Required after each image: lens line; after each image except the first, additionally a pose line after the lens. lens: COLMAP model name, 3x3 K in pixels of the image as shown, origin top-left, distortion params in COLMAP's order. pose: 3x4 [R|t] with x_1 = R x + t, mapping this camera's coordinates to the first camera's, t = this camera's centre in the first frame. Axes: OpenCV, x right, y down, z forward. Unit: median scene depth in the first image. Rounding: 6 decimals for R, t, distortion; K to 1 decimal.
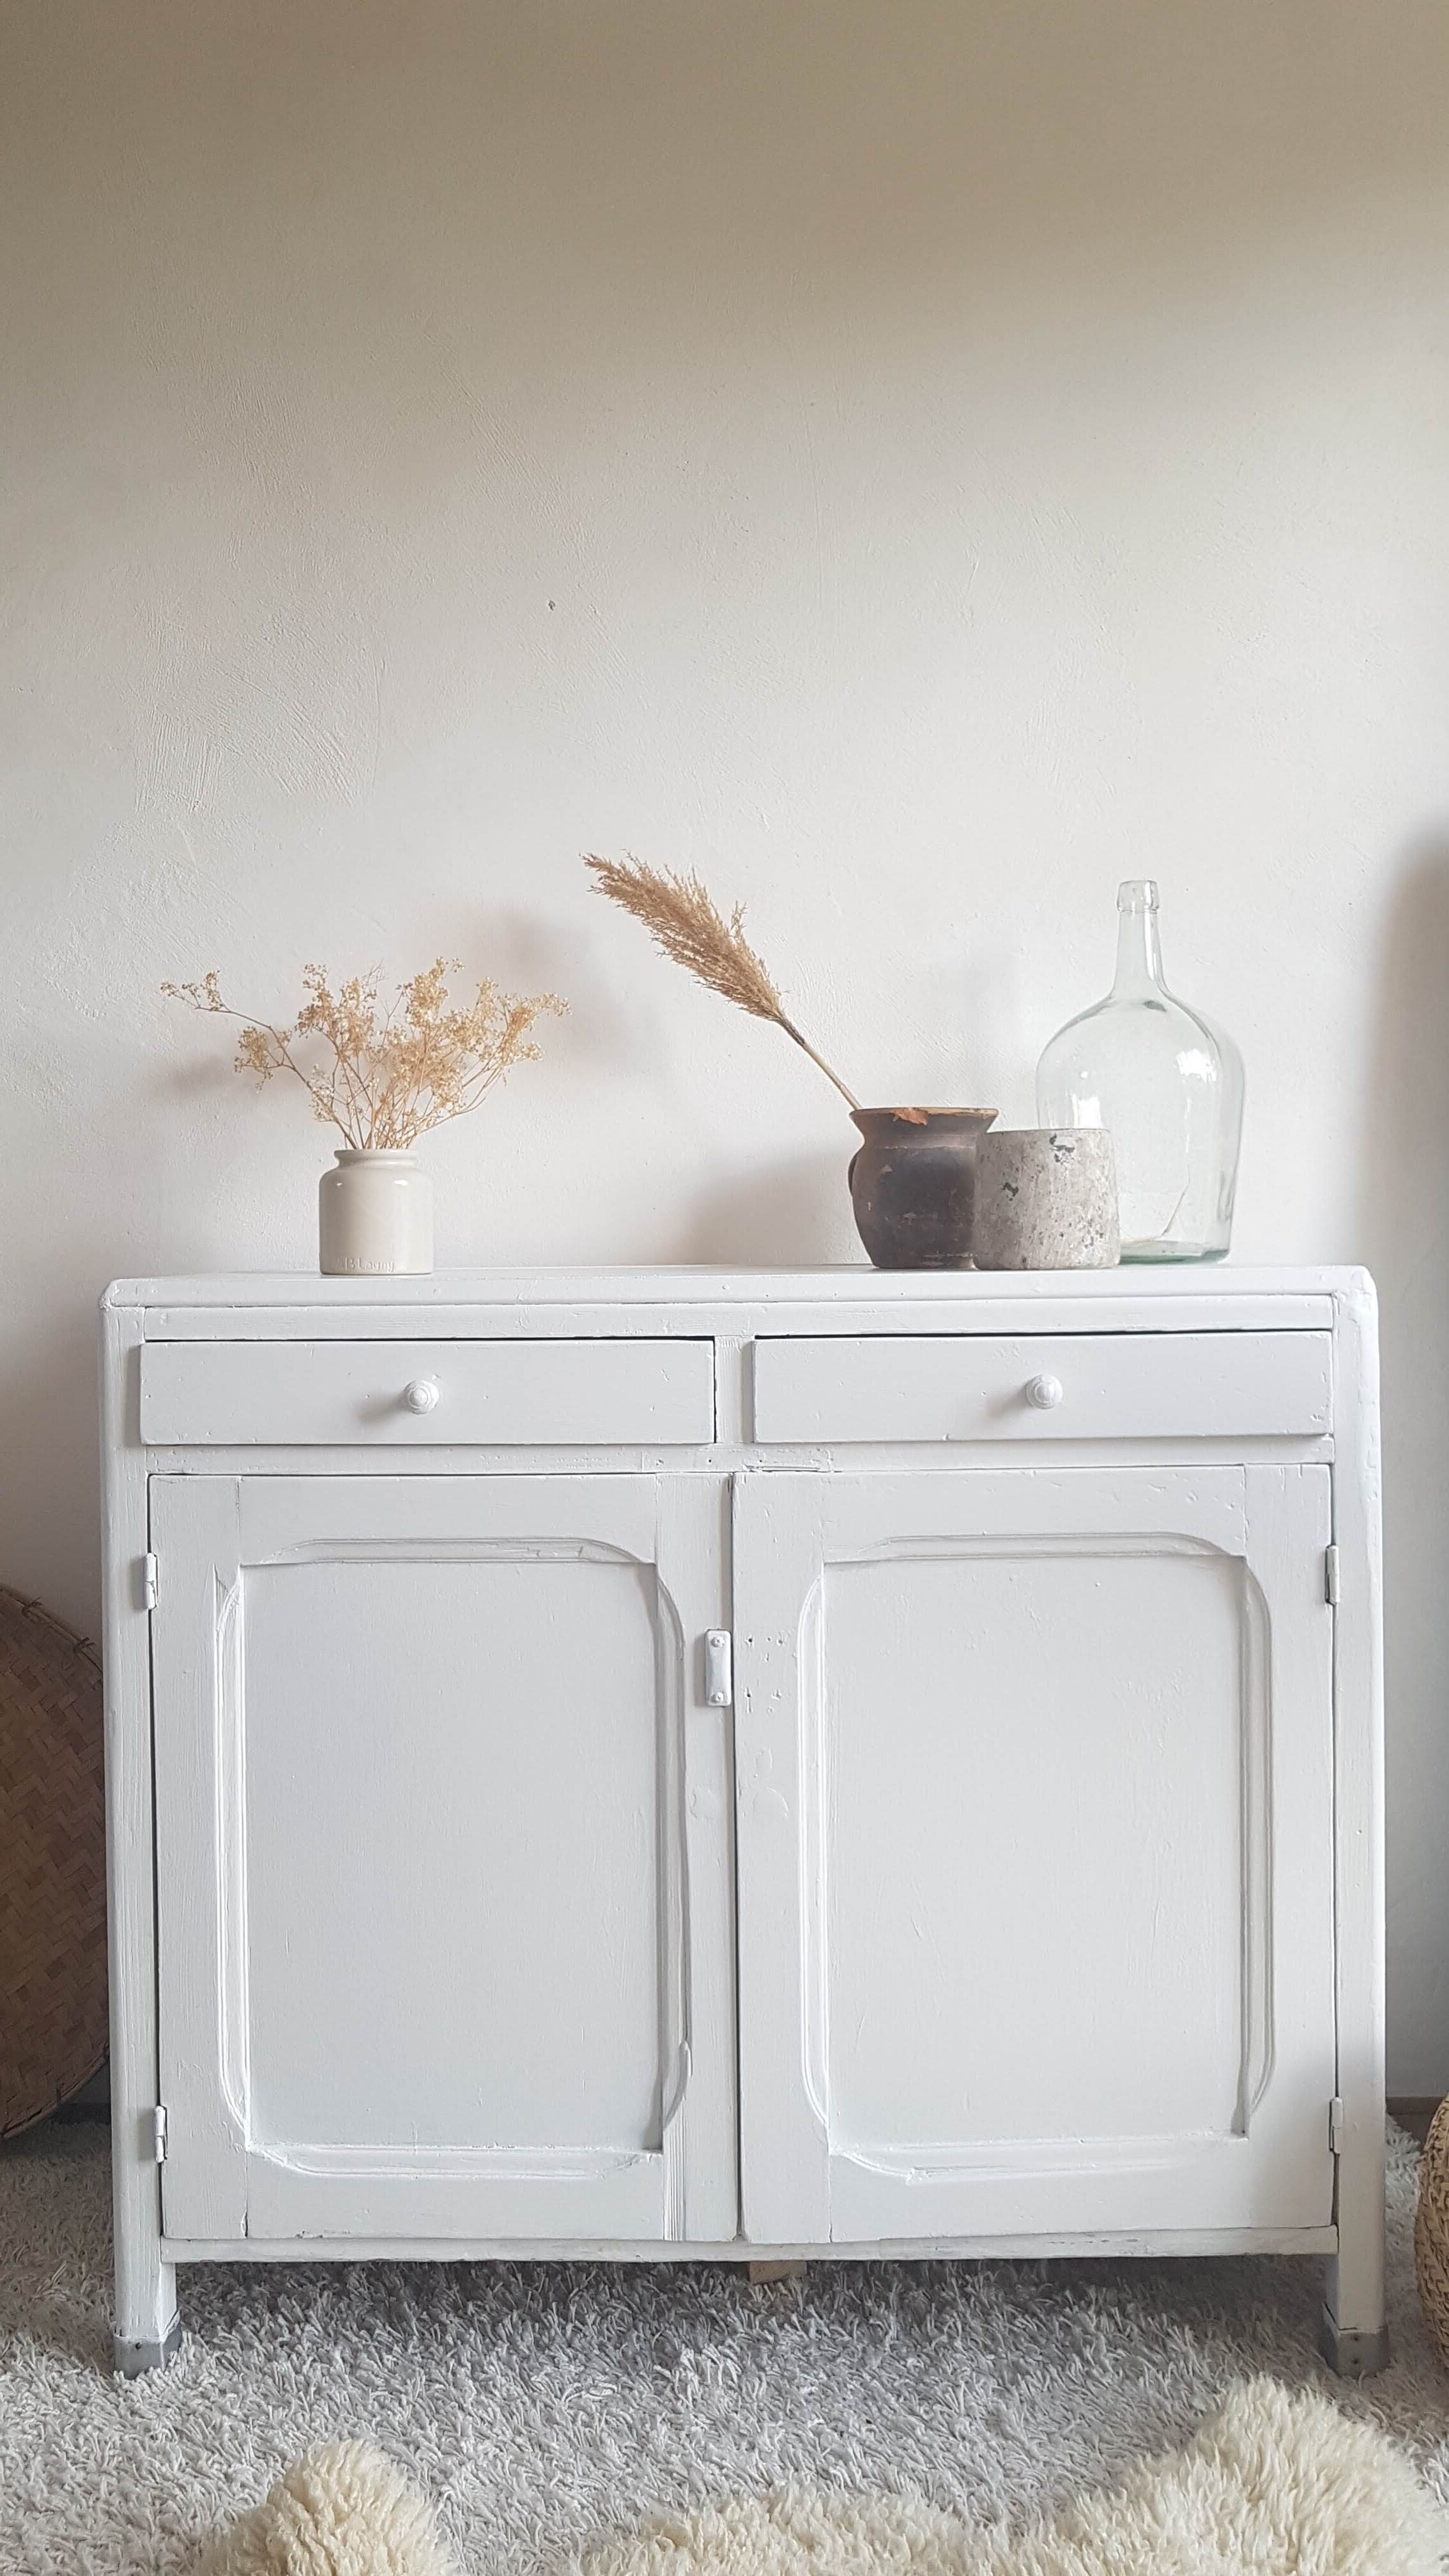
lens RADIAL K [[2061.4, 0, 724.5], [0, 2061.4, 1288.0], [0, 0, 1]] dist [-0.014427, 0.002097]
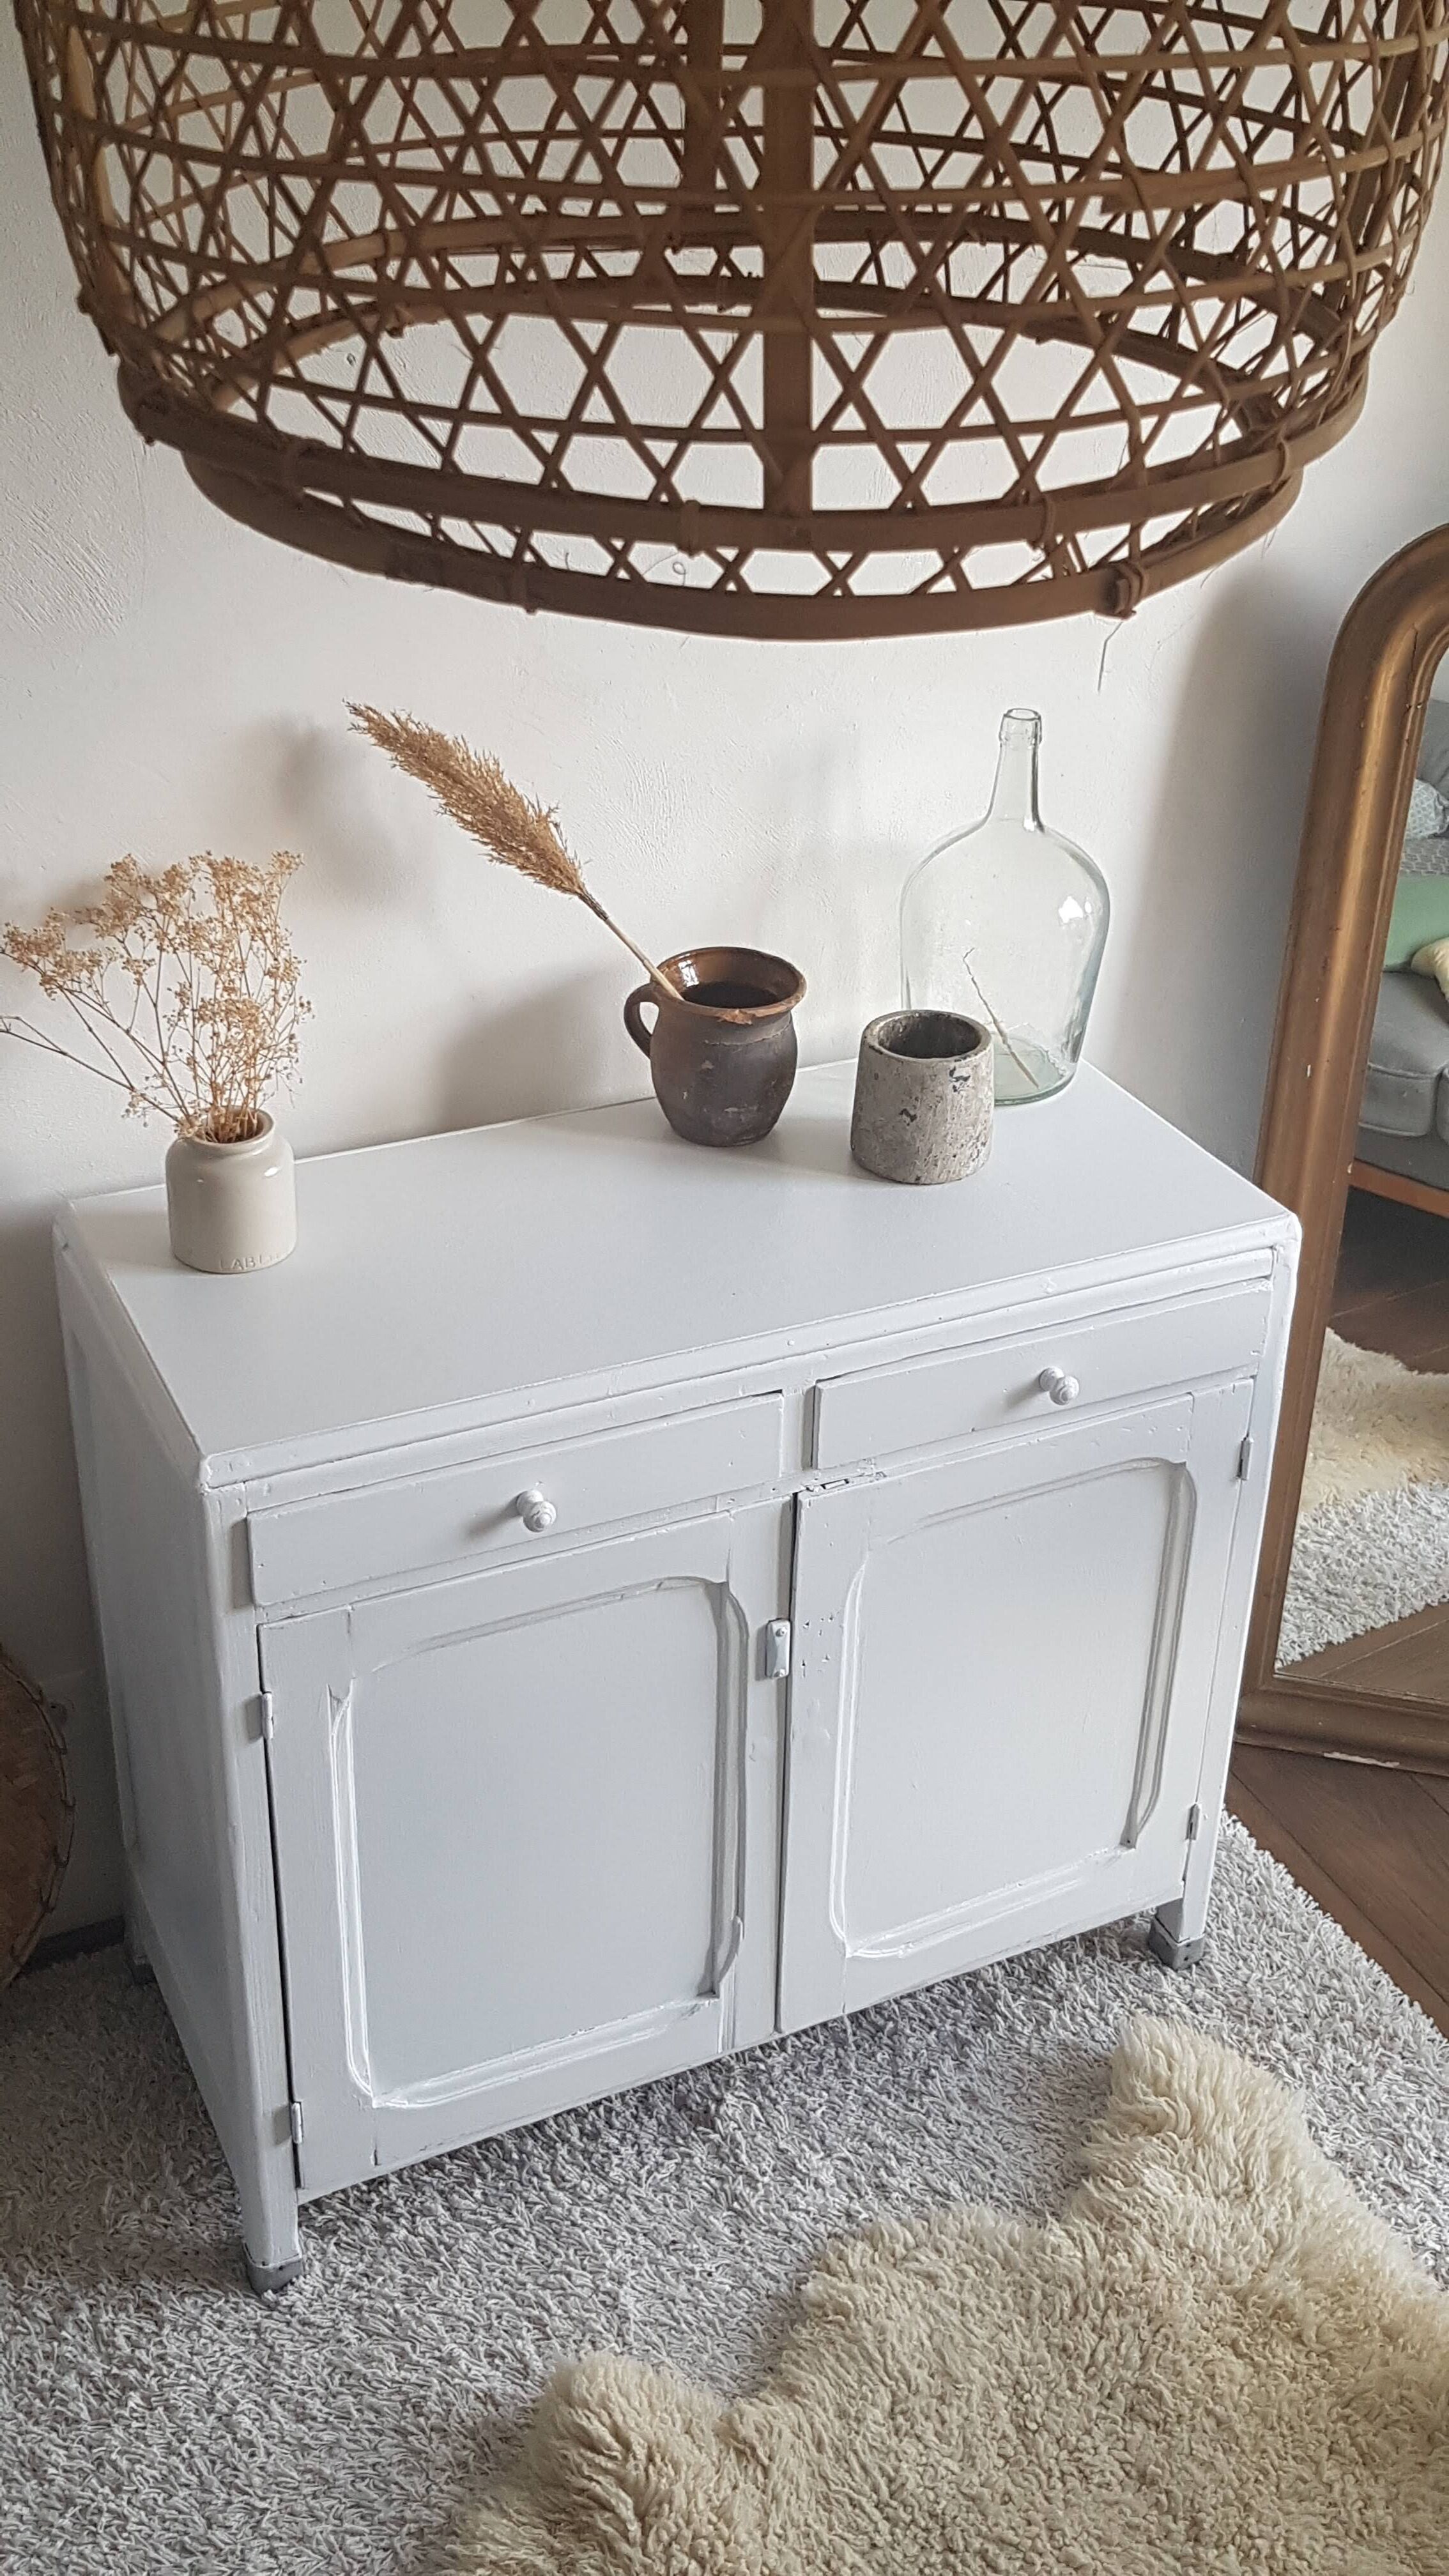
lens RADIAL K [[2620.5, 0, 761.6], [0, 2620.5, 1224.0], [0, 0, 1]] dist [0.128947, -0.347373]
pose [[0.894582, -0.177986, 0.409933, -0.540930], [-0.032551, 0.888885, 0.456973, -0.653343], [-0.445718, -0.422143, 0.789386, -0.013785]]
